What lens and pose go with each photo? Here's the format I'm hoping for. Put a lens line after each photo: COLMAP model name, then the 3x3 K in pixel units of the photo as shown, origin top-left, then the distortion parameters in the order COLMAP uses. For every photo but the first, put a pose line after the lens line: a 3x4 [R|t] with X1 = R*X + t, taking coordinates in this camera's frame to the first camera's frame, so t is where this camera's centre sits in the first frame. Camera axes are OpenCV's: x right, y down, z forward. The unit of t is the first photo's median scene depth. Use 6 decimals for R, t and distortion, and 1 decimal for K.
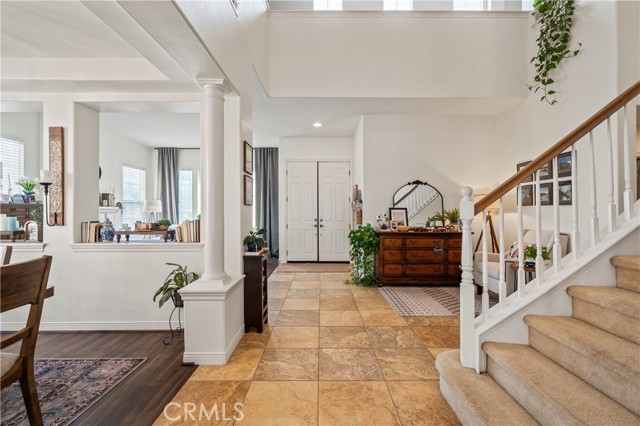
lens RADIAL K [[282.4, 0, 320.0], [0, 282.4, 213.0], [0, 0, 1]] dist [-0.009517, 0.000016]
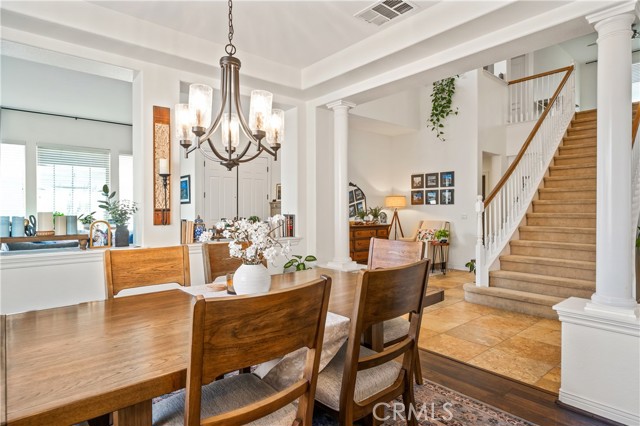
lens RADIAL K [[357.0, 0, 320.0], [0, 357.0, 213.0], [0, 0, 1]] dist [-0.000894, -0.000124]
pose [[0.764381, -0.009036, 0.644702, -0.885735], [0.006594, 0.999959, 0.006197, 0.003703], [-0.644731, -0.000486, 0.764409, -0.084640]]
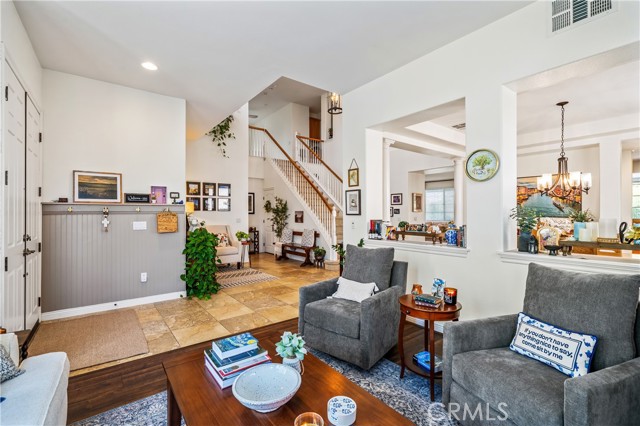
lens RADIAL K [[282.4, 0, 320.0], [0, 282.4, 213.0], [0, 0, 1]] dist [-0.009517, 0.000016]
pose [[-0.609220, 0.001281, 0.793000, -0.917386], [0.002412, 0.999997, 0.000238, -0.012312], [-0.792998, 0.002058, -0.609221, 1.442678]]
